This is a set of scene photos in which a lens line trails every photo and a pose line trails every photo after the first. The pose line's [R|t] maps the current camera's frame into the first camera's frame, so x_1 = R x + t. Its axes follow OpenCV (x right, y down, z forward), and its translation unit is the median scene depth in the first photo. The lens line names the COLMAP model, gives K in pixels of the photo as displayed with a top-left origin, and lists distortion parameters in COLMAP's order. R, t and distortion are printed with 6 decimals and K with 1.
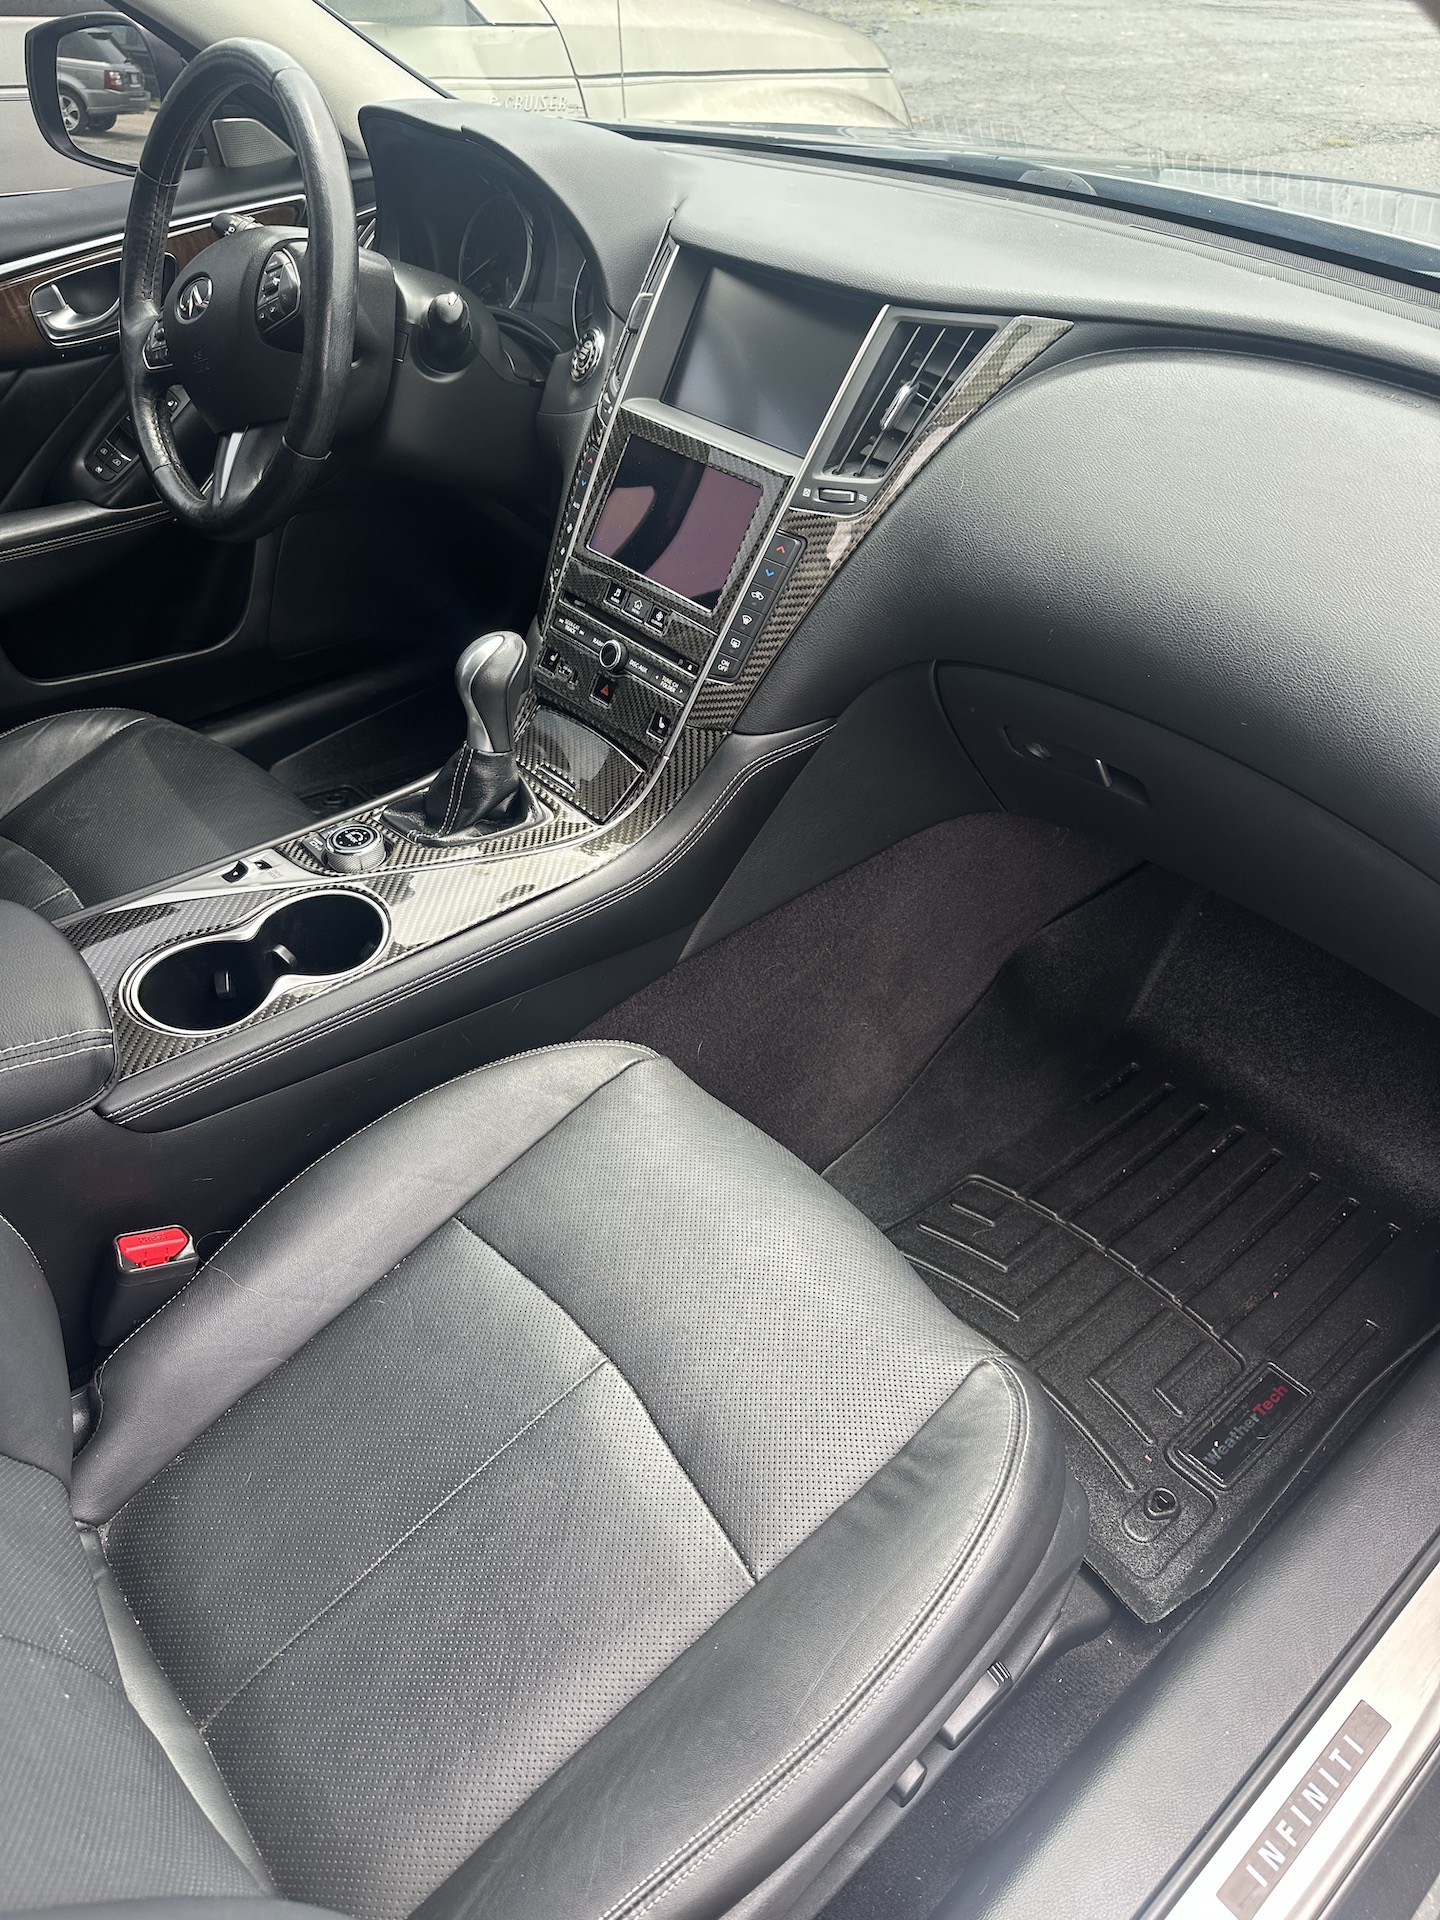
lens RADIAL K [[1390.2, 0, 723.5], [0, 1390.2, 971.5], [0, 0, 1]] dist [0.016867, -0.021724]
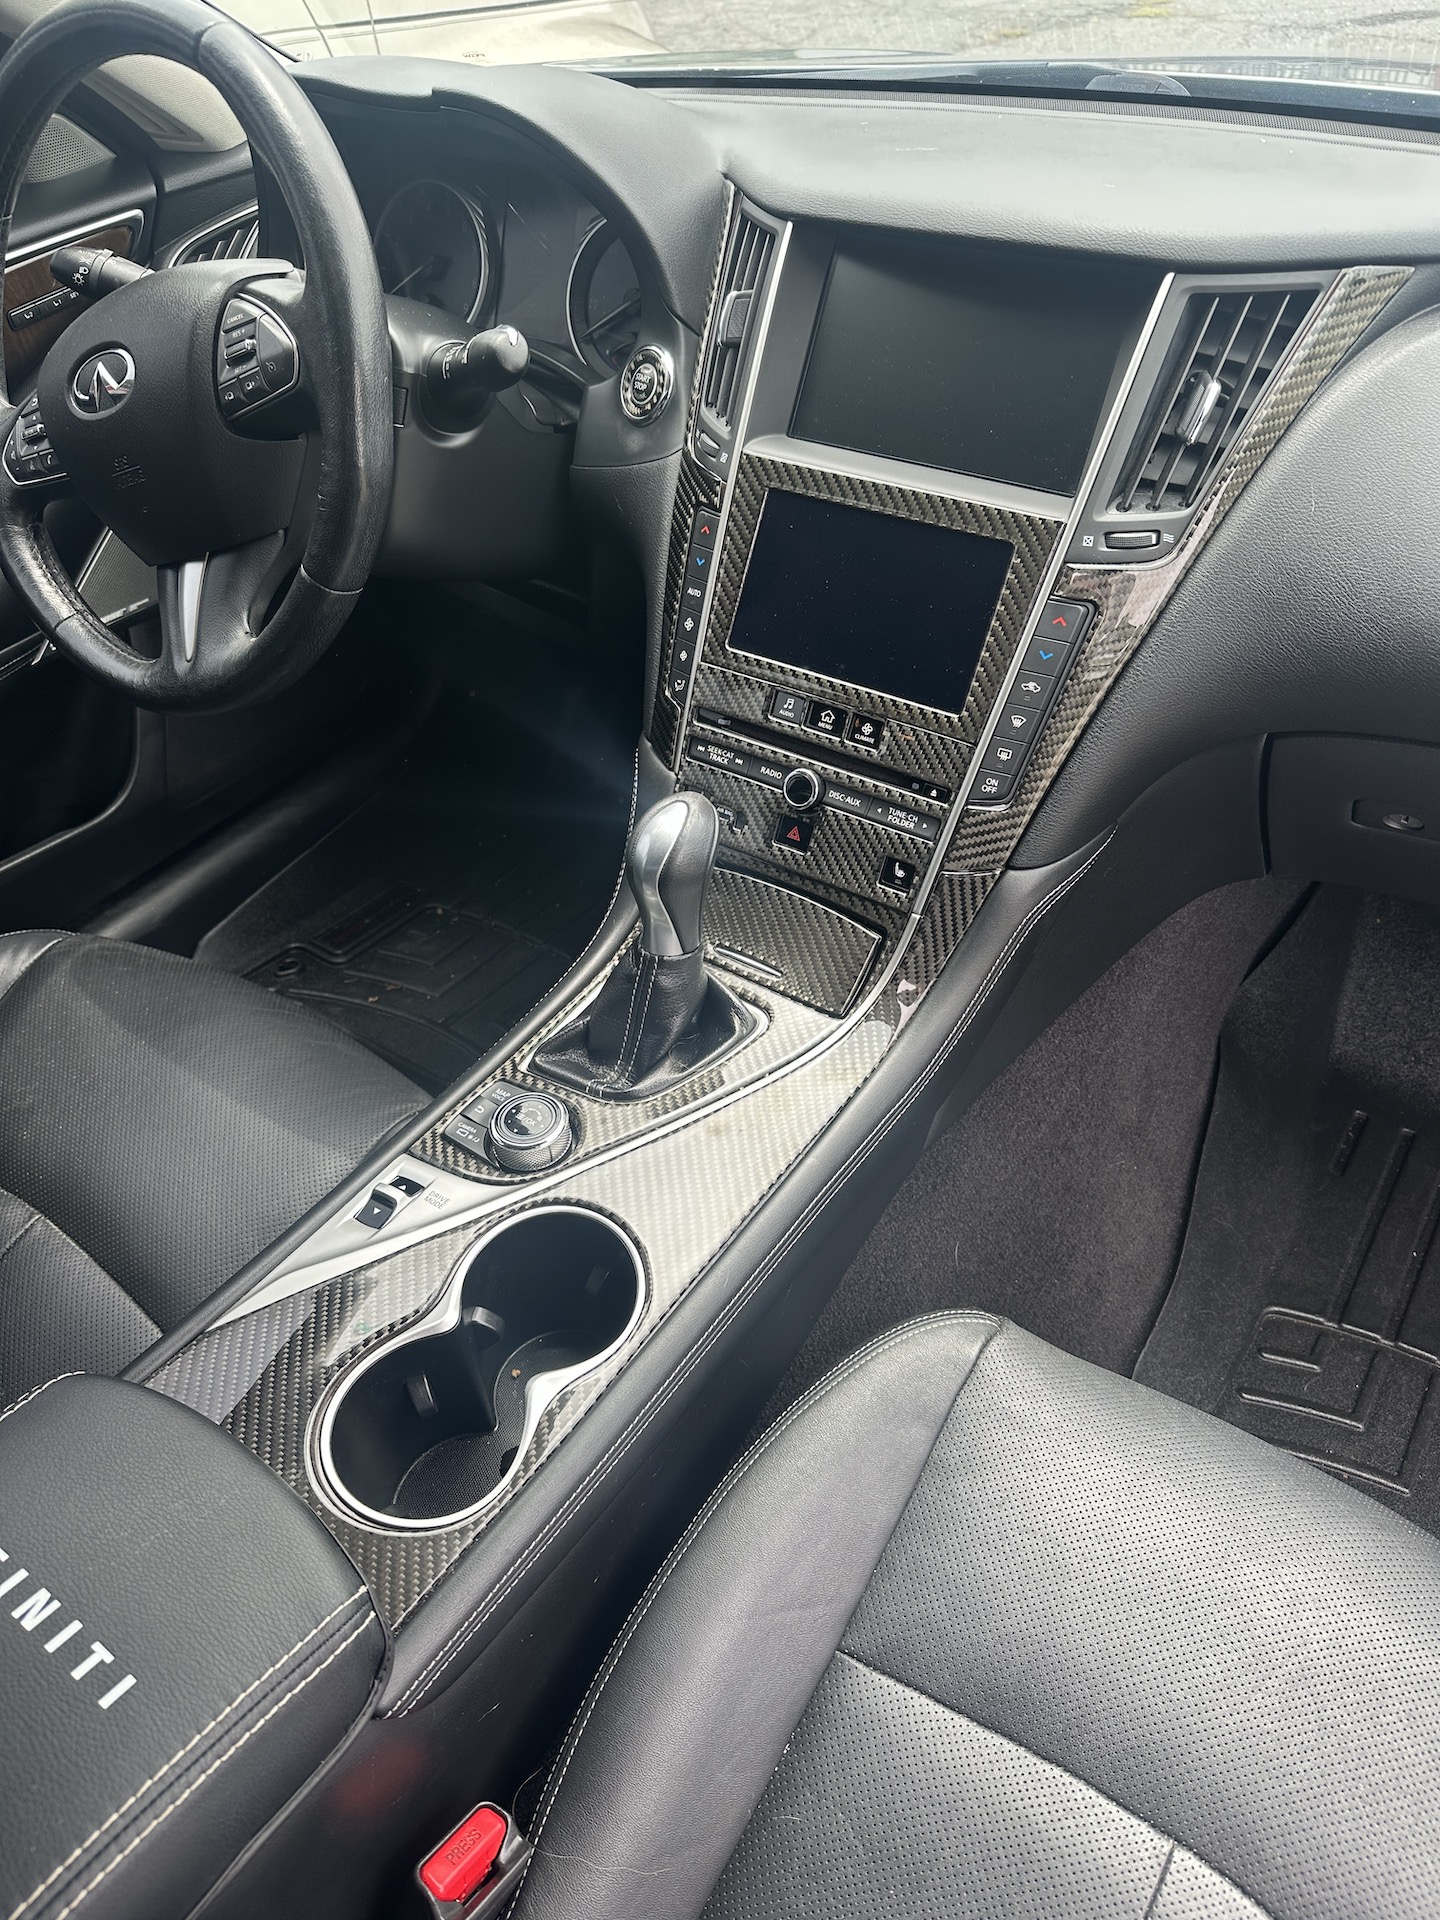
lens RADIAL K [[1390.2, 0, 719.8], [0, 1390.2, 952.3], [0, 0, 1]] dist [0.016867, -0.021724]
pose [[0.965780, -0.200764, 0.164203, -0.265472], [0.196865, 0.979620, 0.039856, -0.183426], [-0.168858, -0.006167, 0.985621, 0.285370]]
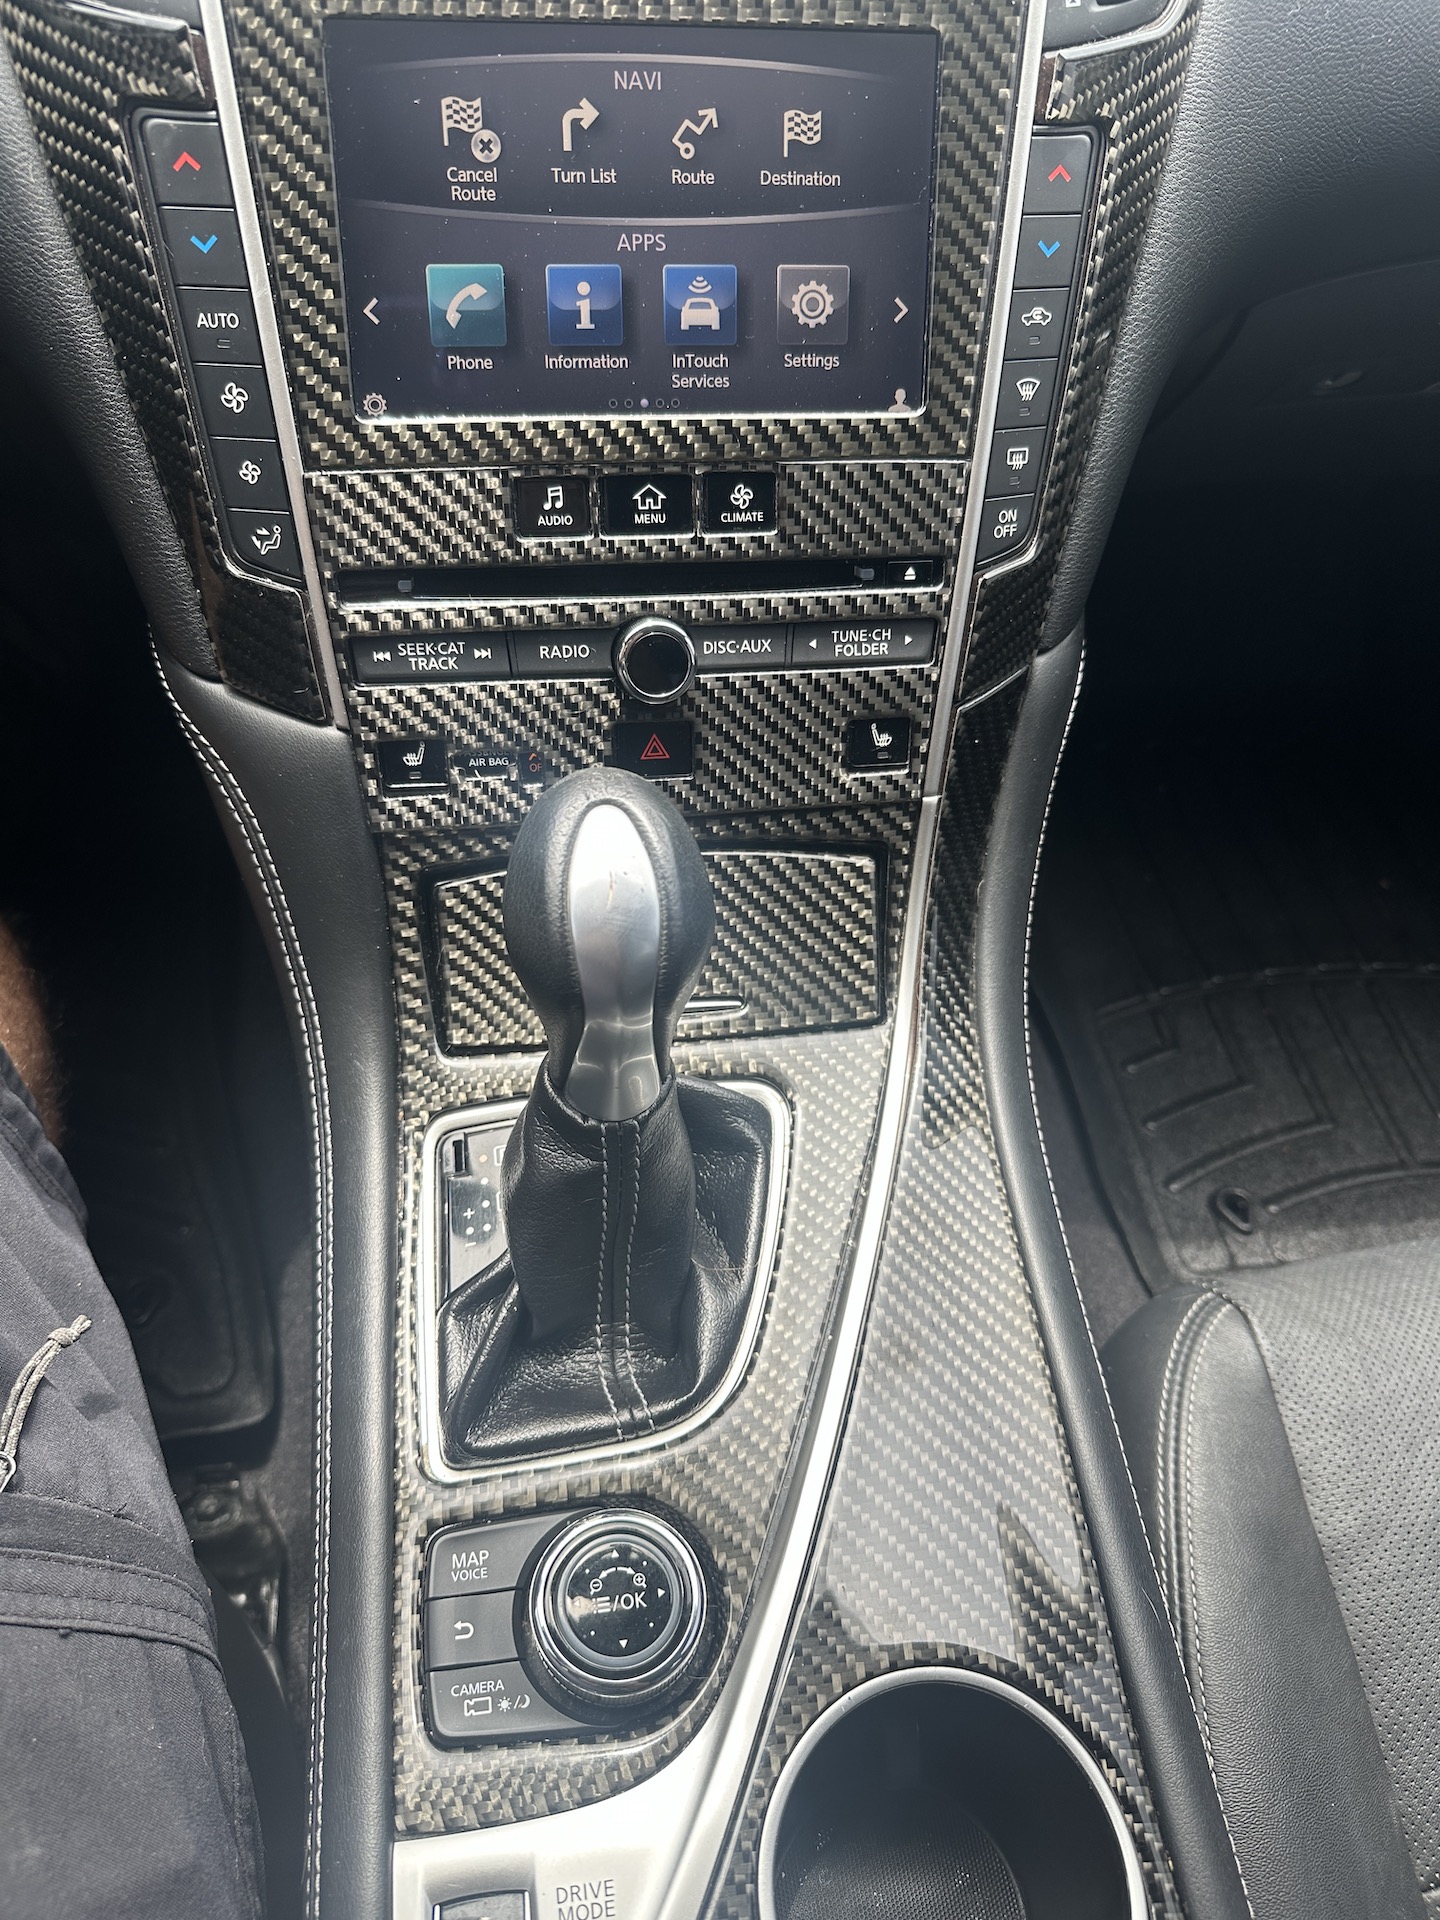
lens RADIAL K [[1390.2, 0, 723.3], [0, 1390.2, 980.0], [0, 0, 1]] dist [0.016867, -0.021724]
pose [[0.555504, -0.649313, 0.519431, -0.321220], [0.486697, 0.760394, 0.430031, -0.317594], [-0.674197, 0.013921, 0.738420, 0.732150]]
